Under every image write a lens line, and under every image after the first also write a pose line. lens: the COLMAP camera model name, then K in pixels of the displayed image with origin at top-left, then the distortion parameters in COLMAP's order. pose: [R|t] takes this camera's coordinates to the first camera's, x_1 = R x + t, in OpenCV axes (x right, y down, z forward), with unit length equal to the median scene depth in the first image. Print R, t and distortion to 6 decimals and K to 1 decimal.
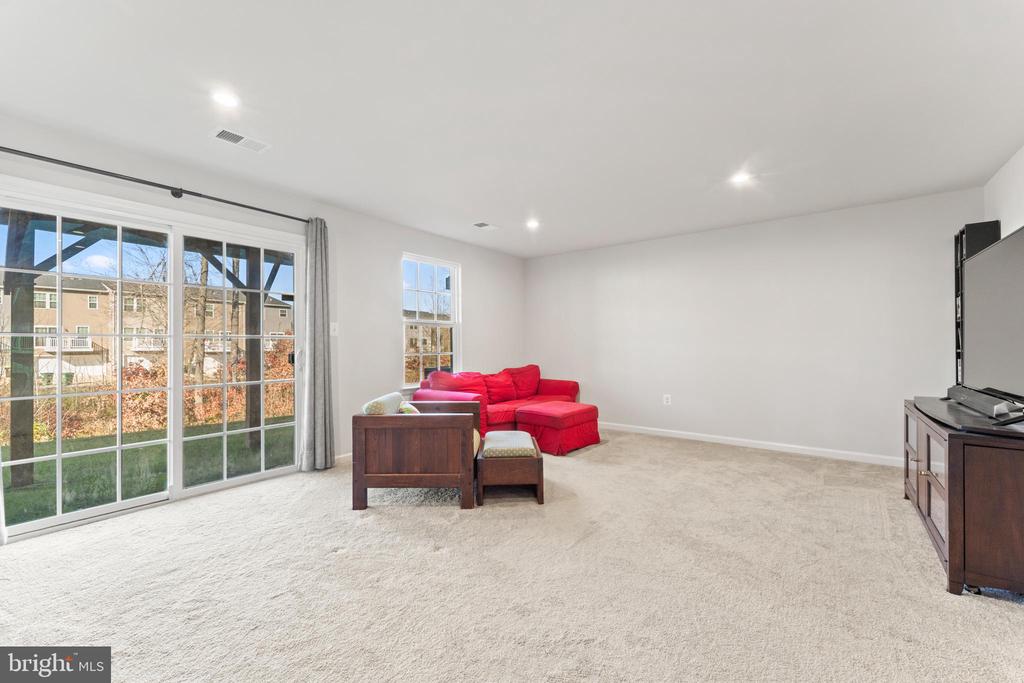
lens RADIAL K [[413.9, 0, 512.0], [0, 413.9, 341.5], [0, 0, 1]] dist [0.000422, 0.000030]
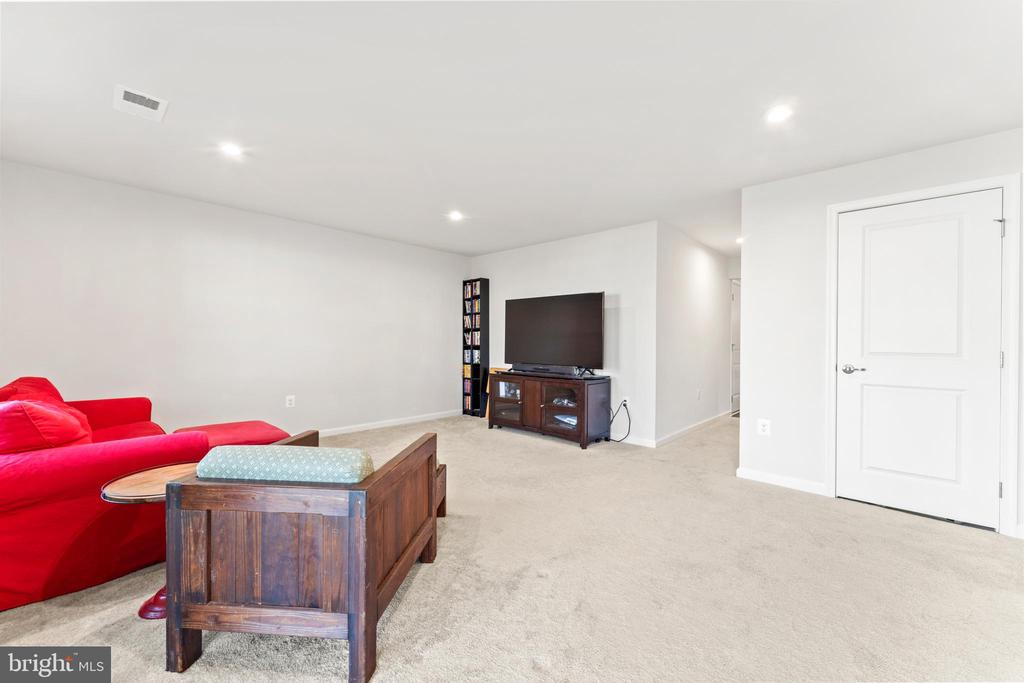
lens RADIAL K [[413.9, 0, 512.0], [0, 413.9, 341.5], [0, 0, 1]] dist [0.000422, 0.000030]
pose [[0.091798, 0.000691, 0.995777, -0.750264], [-0.014344, 0.999897, 0.000629, 0.005779], [-0.995674, -0.014341, 0.091799, 0.704861]]
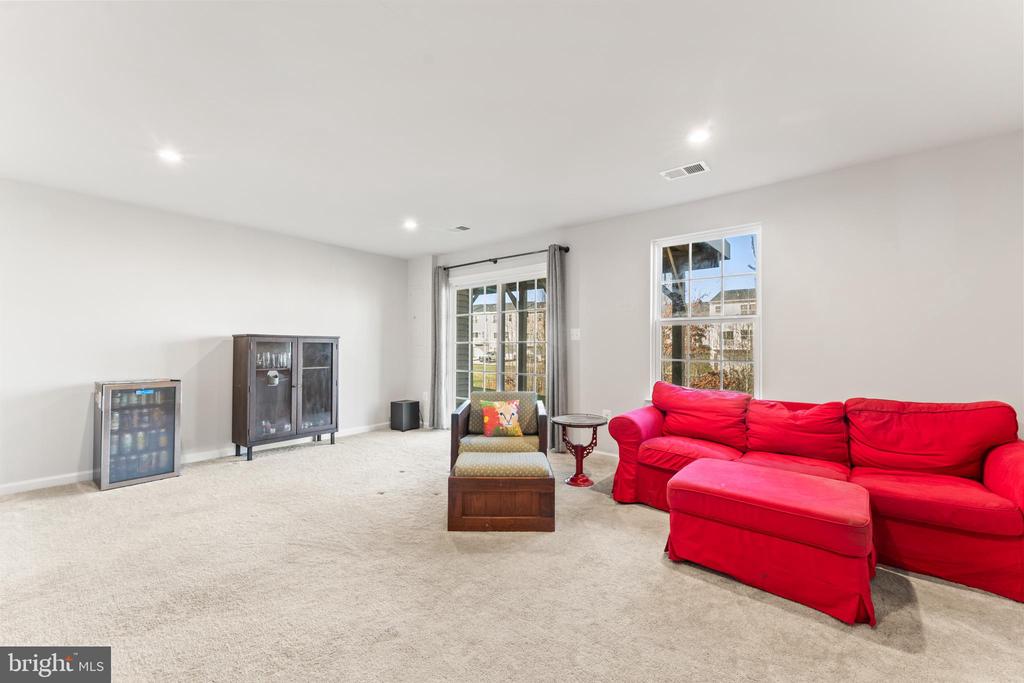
lens RADIAL K [[406.8, 0, 512.0], [0, 406.8, 341.5], [0, 0, 1]] dist [0.002448, 0.000128]
pose [[-0.029911, -0.014276, -0.999451, 0.846956], [0.003269, 0.999891, -0.014380, 0.005142], [0.999547, -0.003698, -0.029861, 1.053604]]
